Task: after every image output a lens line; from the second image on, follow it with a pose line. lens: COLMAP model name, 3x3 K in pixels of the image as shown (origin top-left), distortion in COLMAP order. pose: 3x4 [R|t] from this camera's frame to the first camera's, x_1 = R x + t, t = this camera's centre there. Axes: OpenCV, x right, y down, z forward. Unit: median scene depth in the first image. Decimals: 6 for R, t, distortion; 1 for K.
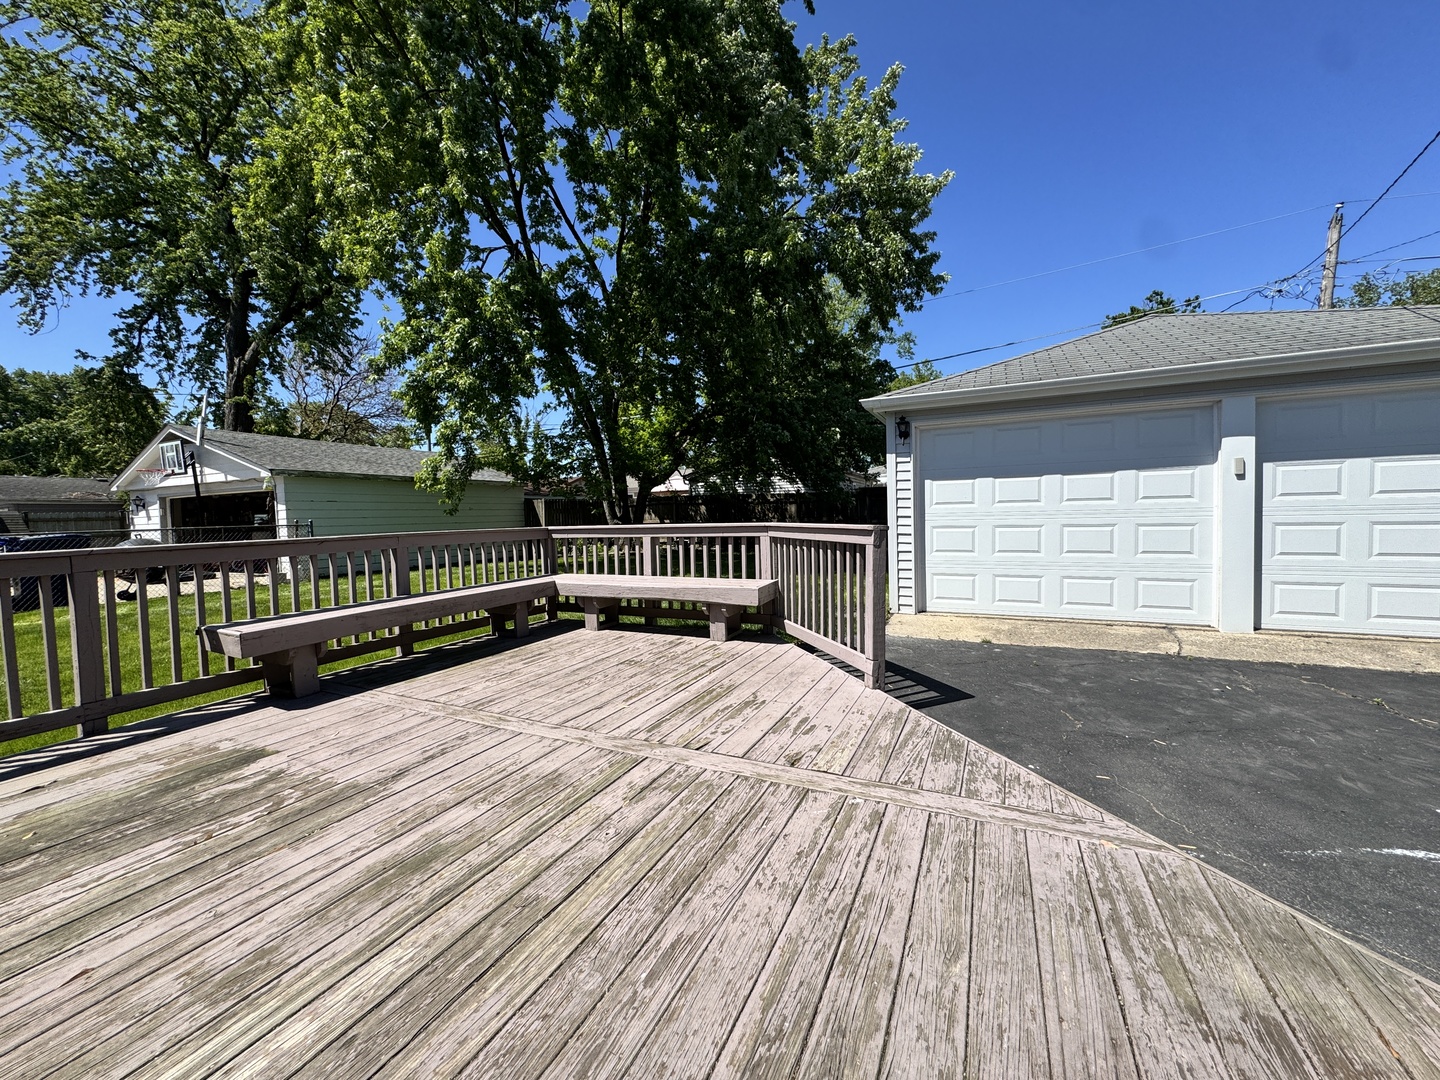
lens RADIAL K [[586.4, 0, 721.6], [0, 586.4, 538.4], [0, 0, 1]] dist [-0.002615, 0.000282]
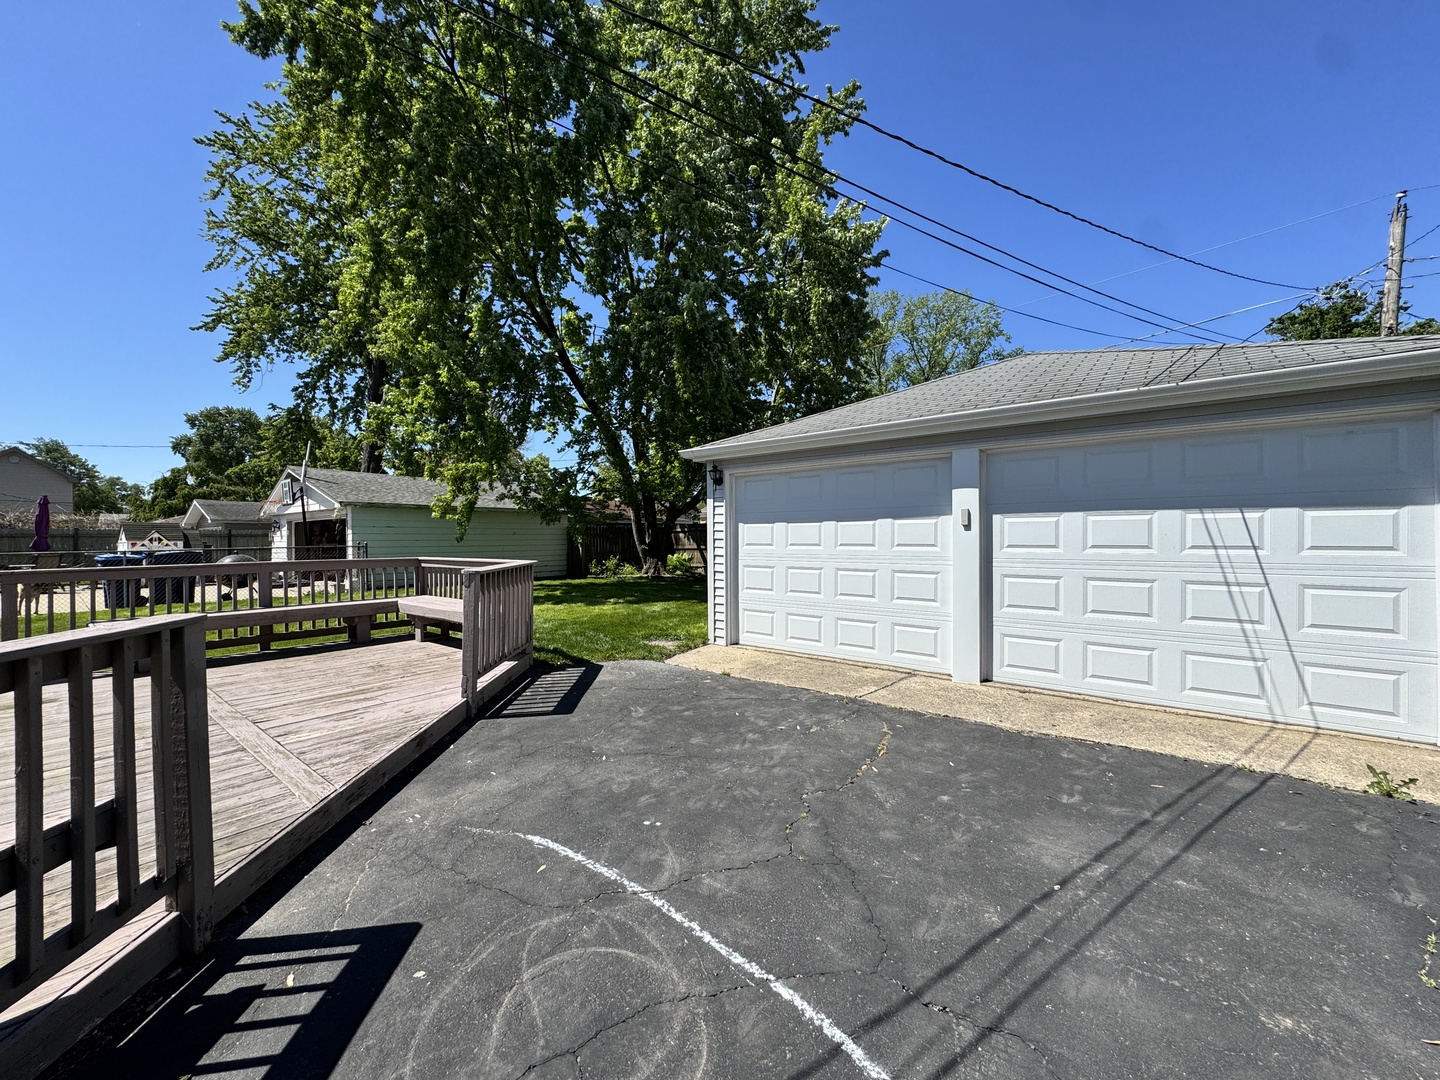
lens RADIAL K [[586.4, 0, 714.1], [0, 586.4, 537.6], [0, 0, 1]] dist [-0.002615, 0.000282]
pose [[0.971157, 0.018097, -0.237755, 0.692147], [-0.027025, 0.999045, -0.034346, -0.040818], [0.236906, 0.039781, 0.970718, -0.081782]]
